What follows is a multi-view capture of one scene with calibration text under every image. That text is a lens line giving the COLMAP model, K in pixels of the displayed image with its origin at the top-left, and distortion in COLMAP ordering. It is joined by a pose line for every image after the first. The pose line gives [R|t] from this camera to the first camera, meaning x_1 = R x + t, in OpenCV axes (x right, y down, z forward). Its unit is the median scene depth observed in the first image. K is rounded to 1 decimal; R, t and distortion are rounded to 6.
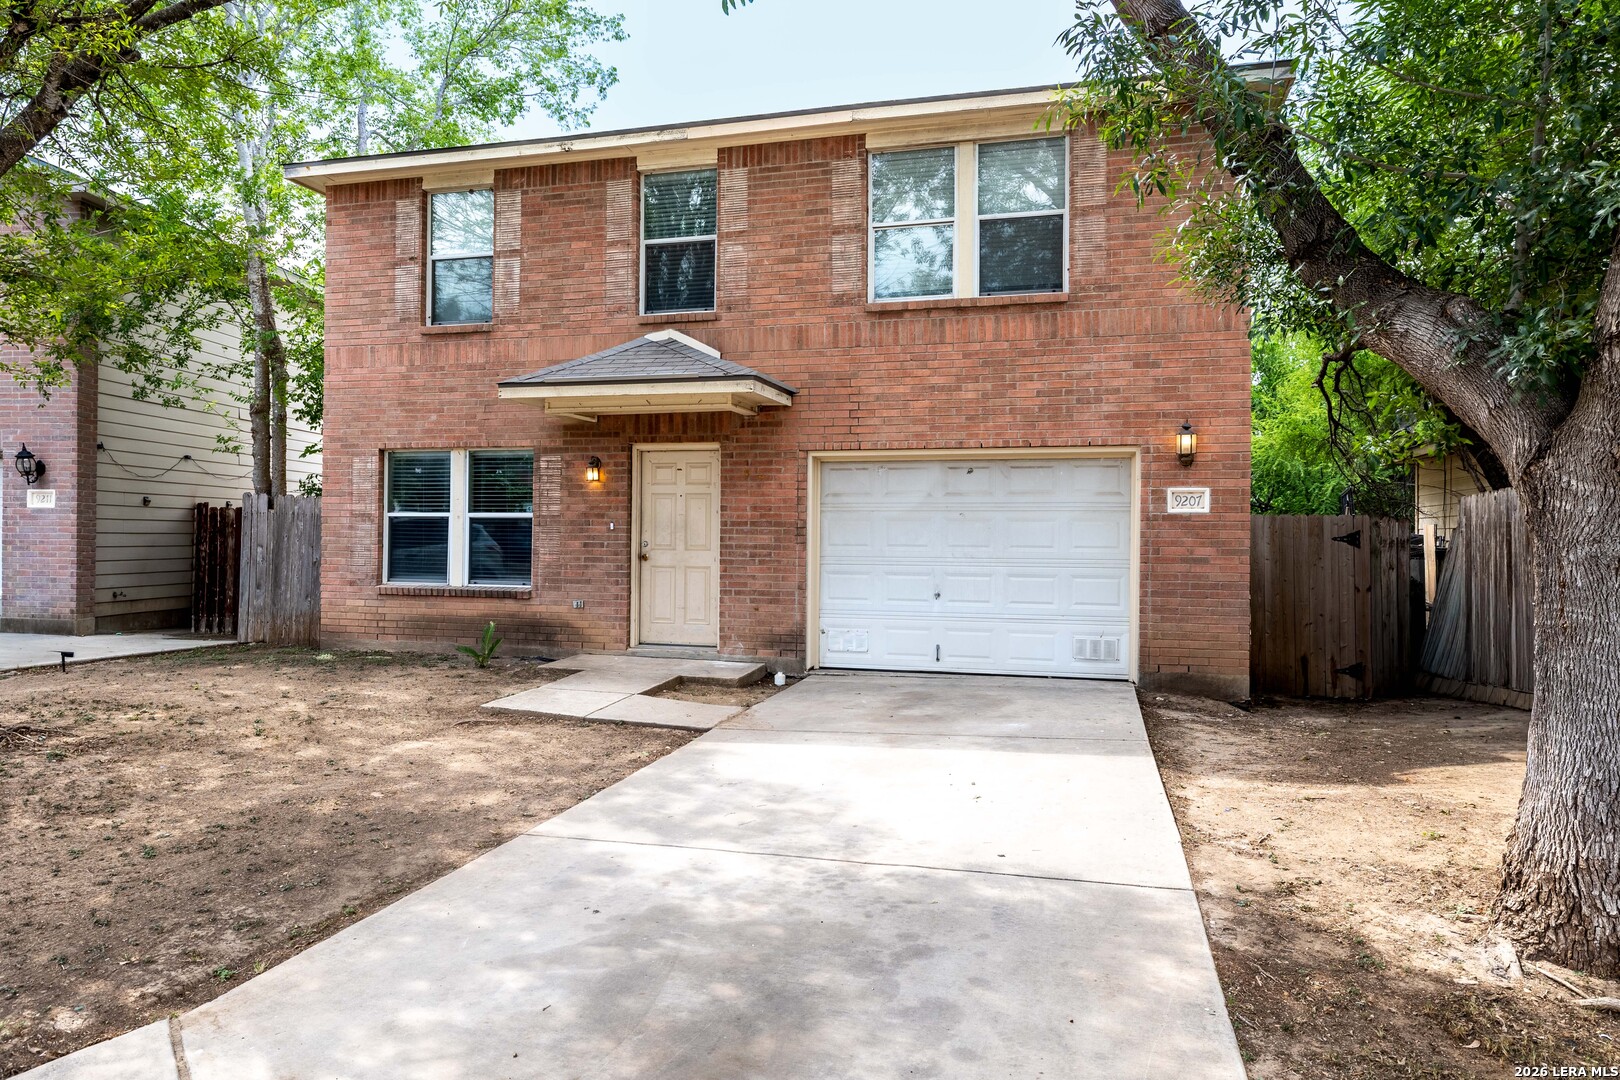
lens RADIAL K [[995.7, 0, 810.0], [0, 995.7, 540.0], [0, 0, 1]] dist [0.005913, 0.000423]
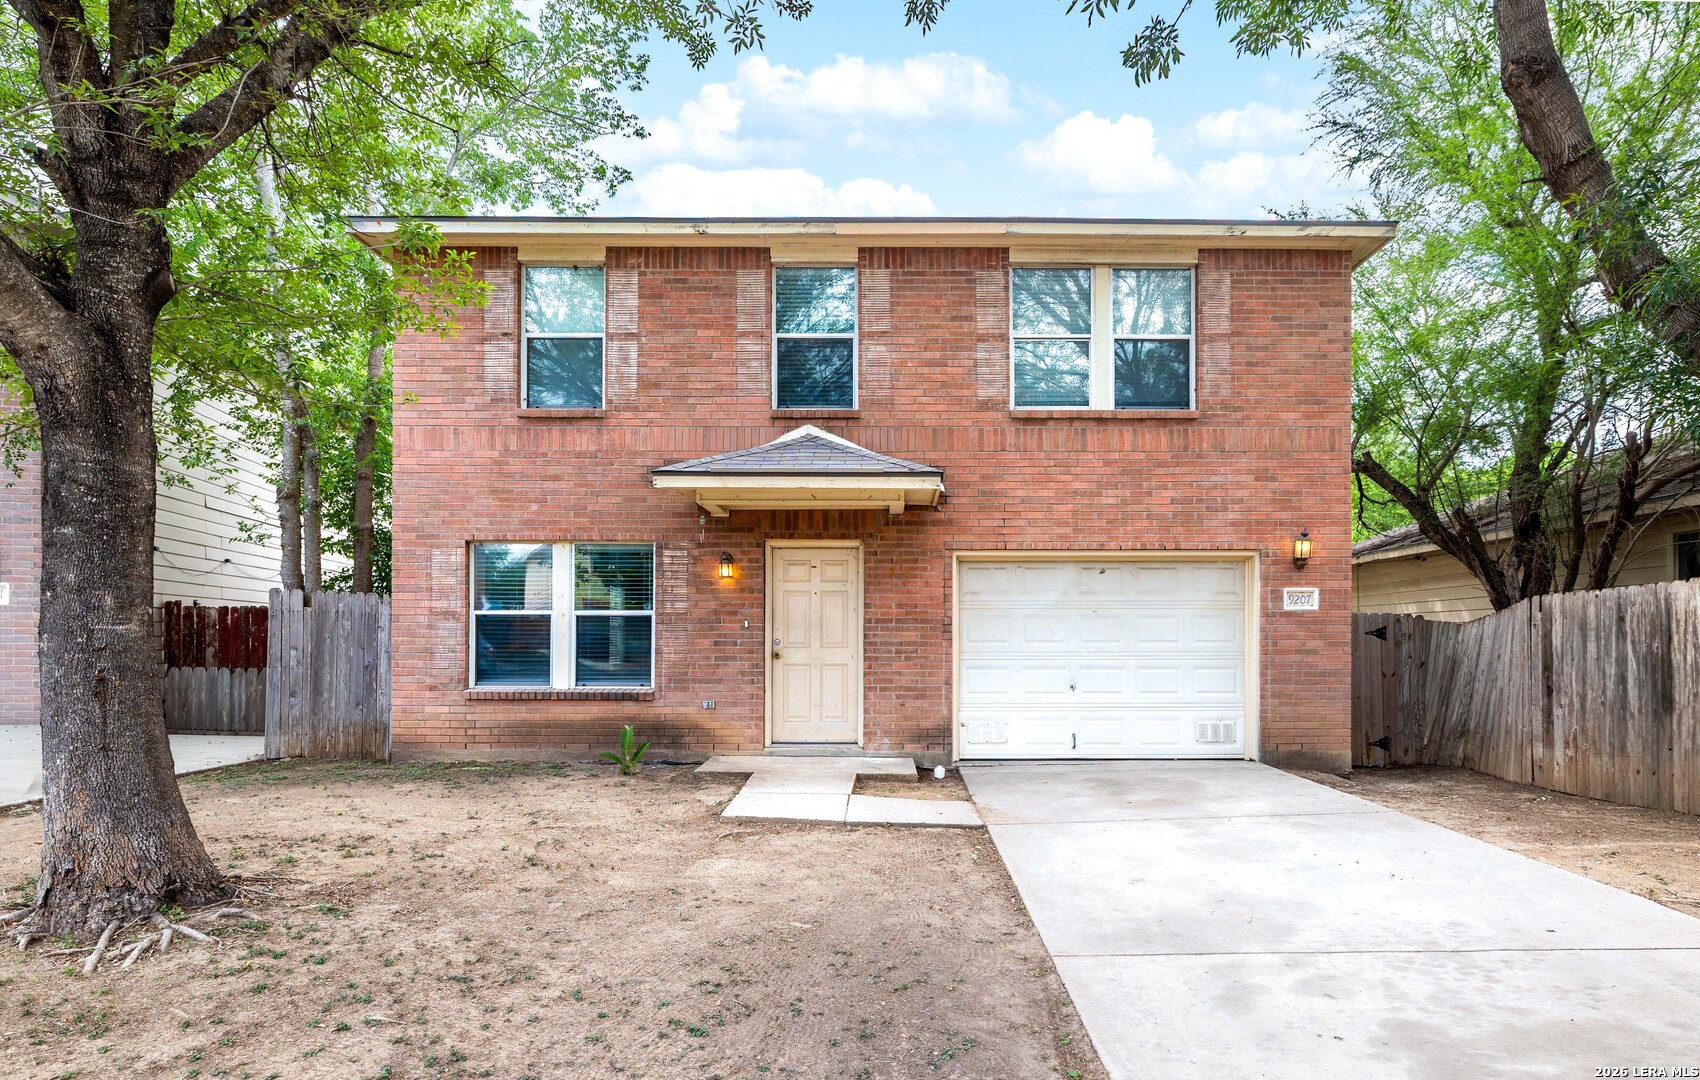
lens RADIAL K [[883.1, 0, 850.4], [0, 883.1, 650.5], [0, 0, 1]] dist [-0.005968, -0.000295]
pose [[0.965243, -0.009718, 0.261172, -0.338766], [0.007681, 0.999932, 0.008820, 0.005545], [-0.261240, -0.006508, 0.965252, 0.142308]]
